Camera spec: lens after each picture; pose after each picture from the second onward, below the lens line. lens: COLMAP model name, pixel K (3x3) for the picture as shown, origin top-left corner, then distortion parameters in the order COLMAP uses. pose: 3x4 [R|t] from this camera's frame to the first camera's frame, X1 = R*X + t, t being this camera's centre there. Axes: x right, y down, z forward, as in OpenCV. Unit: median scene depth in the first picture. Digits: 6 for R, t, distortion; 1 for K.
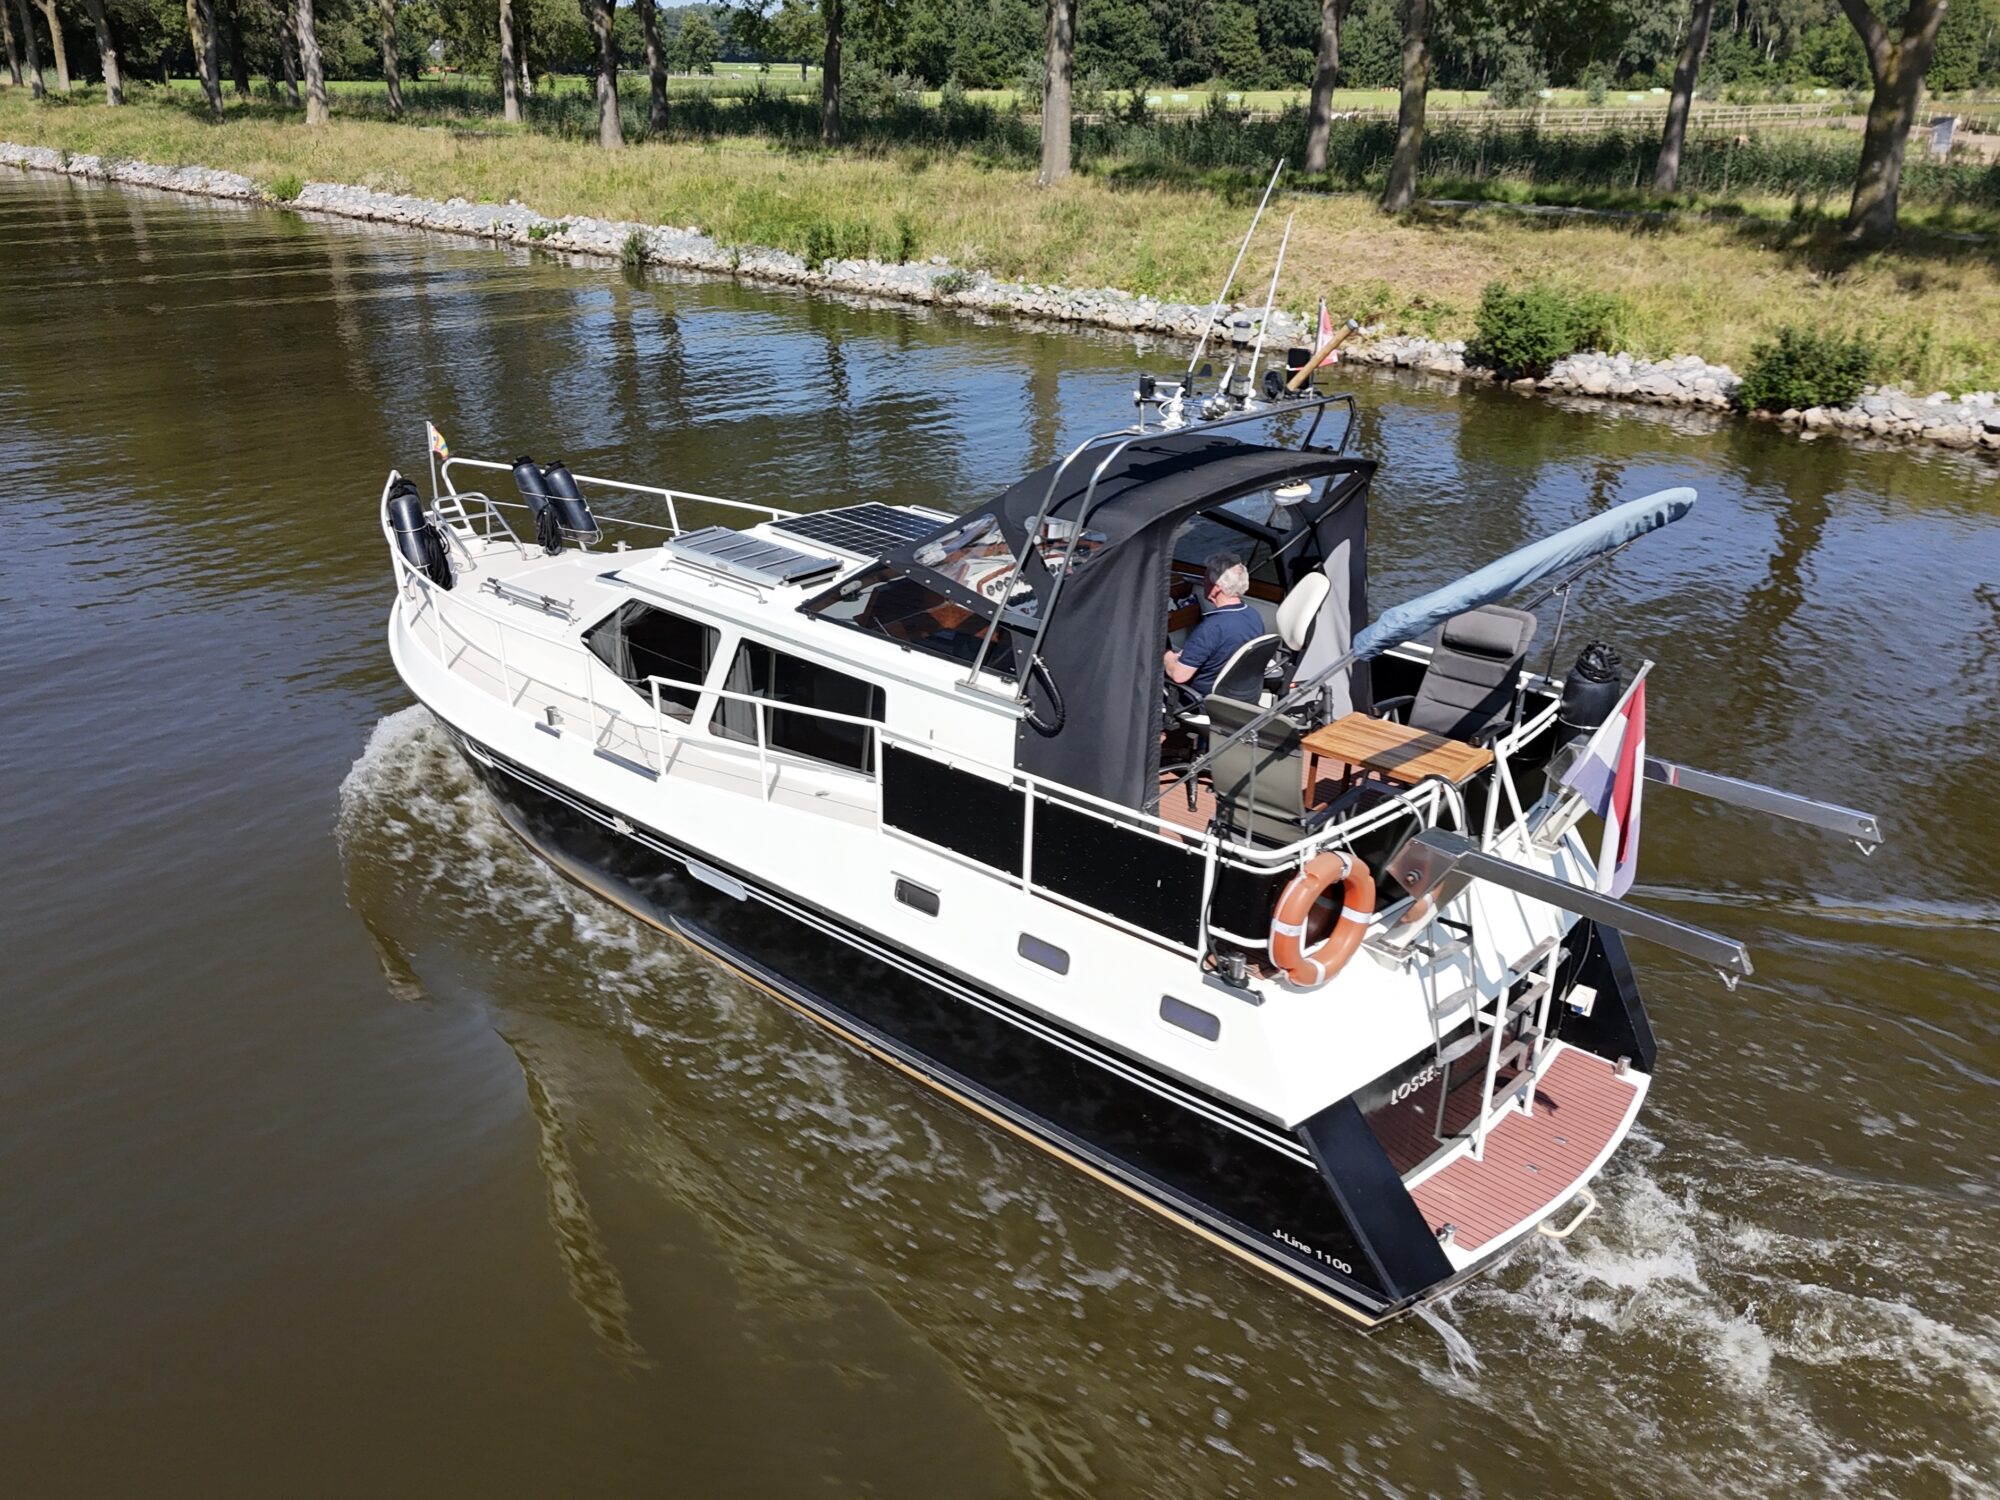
lens RADIAL K [[1550.5, 0, 951.1], [0, 1550.5, 744.6], [0, 0, 1]] dist [0.082115, -0.003942]
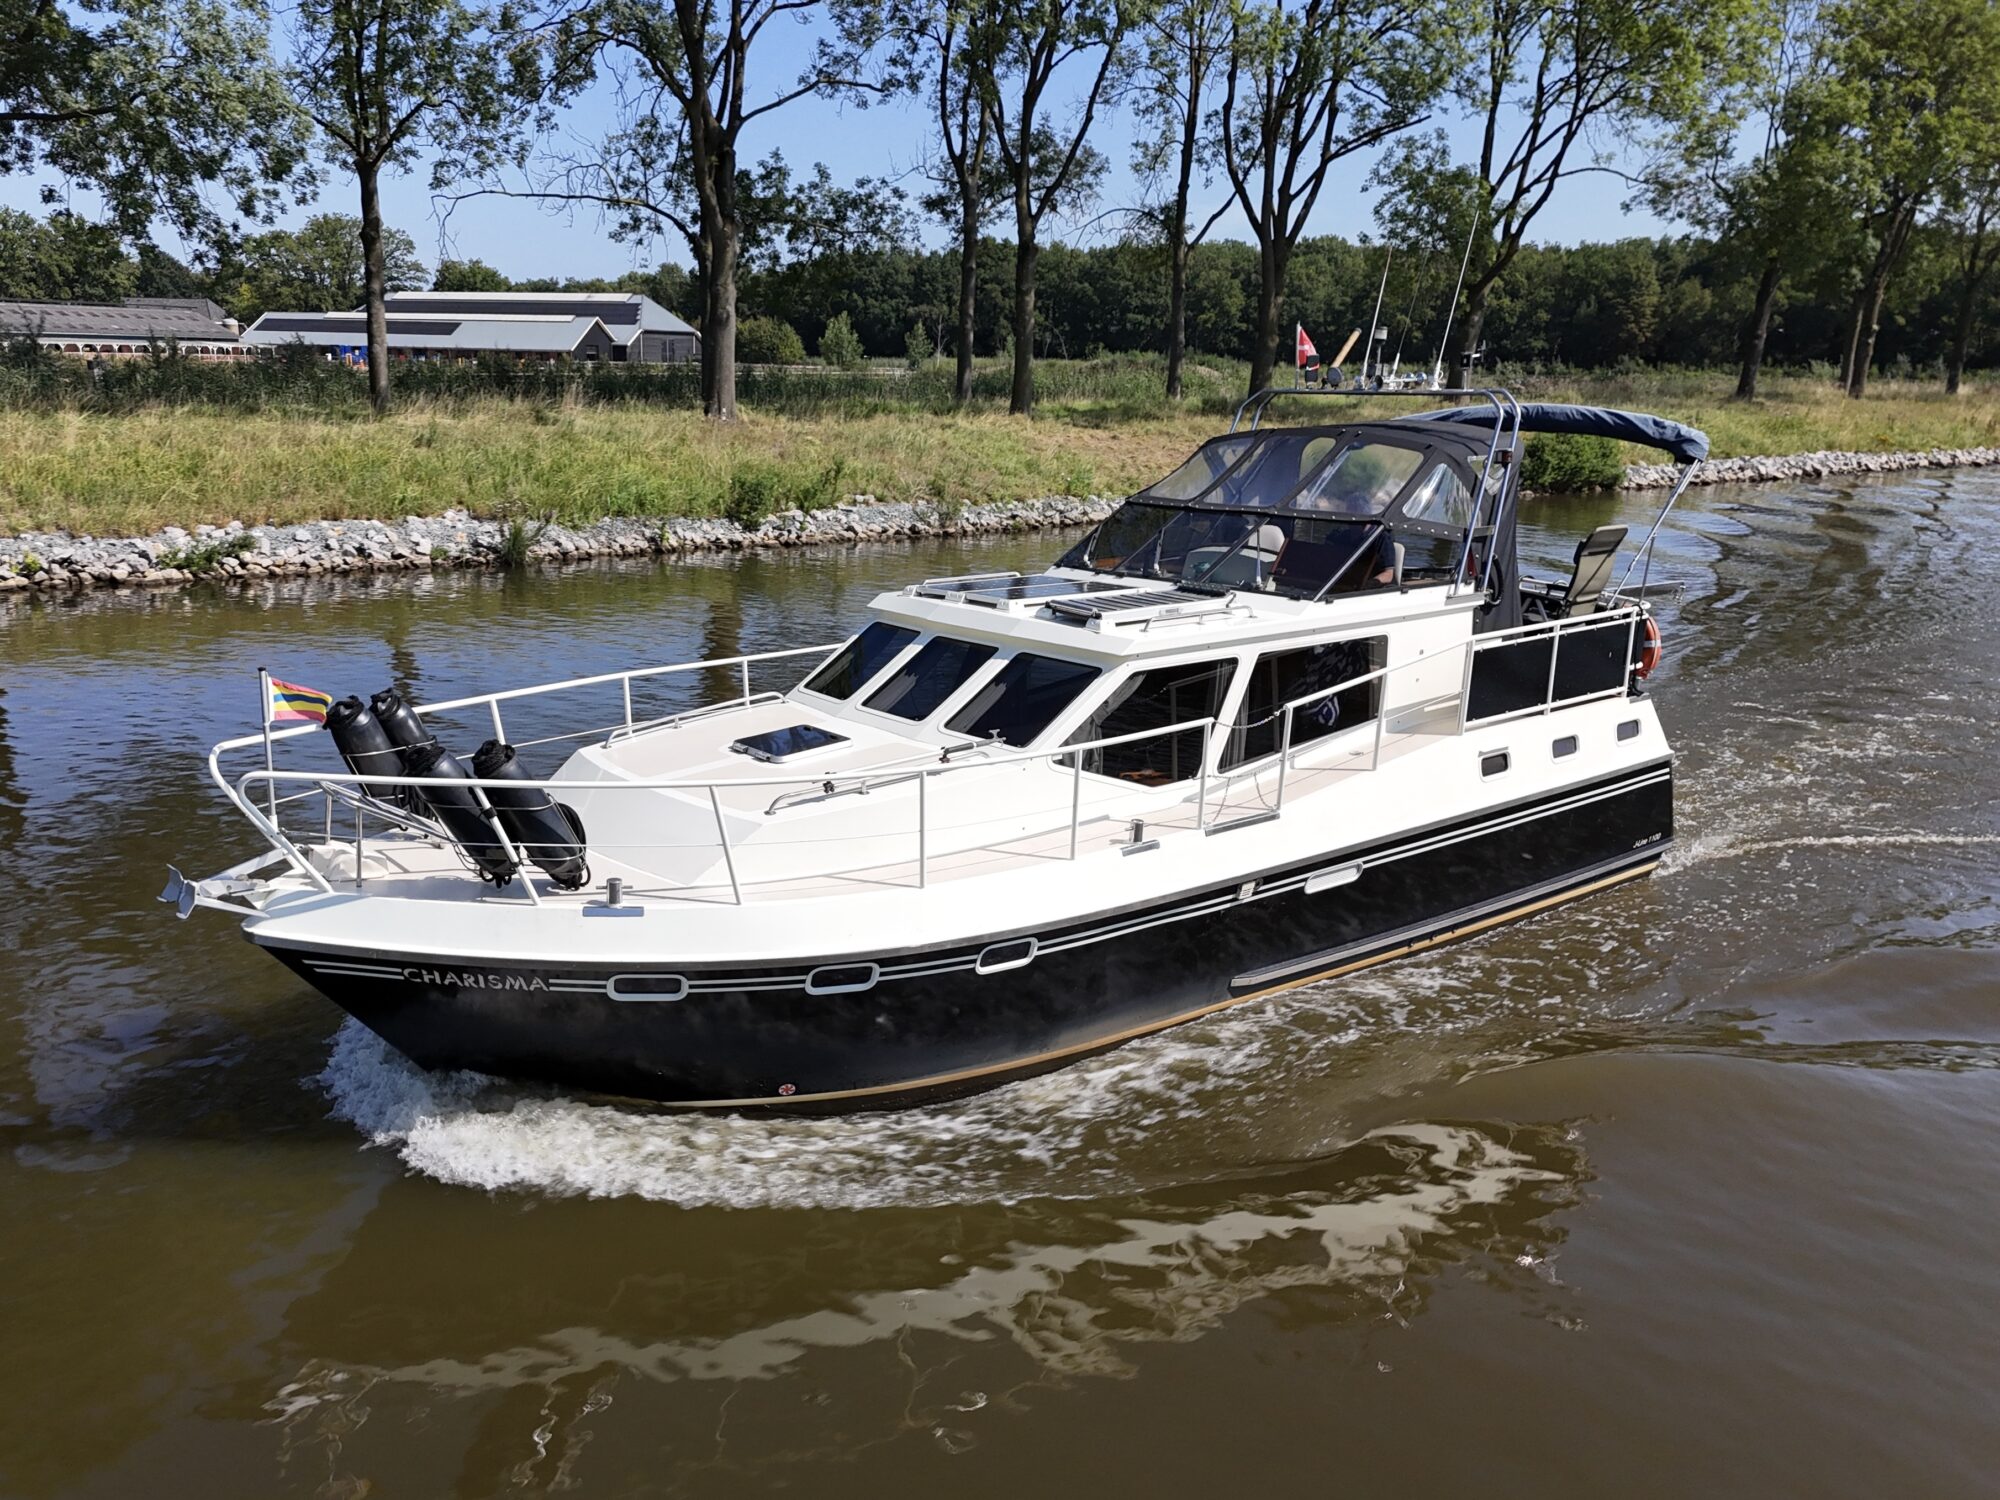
lens RADIAL K [[1649.5, 0, 896.0], [0, 1649.5, 802.8], [0, 0, 1]] dist [0.067843, -0.011287]
pose [[0.177114, -0.271529, 0.945993, -1.438374], [0.376870, 0.906638, 0.189674, -0.323384], [-0.909175, 0.322923, 0.262909, 1.119265]]
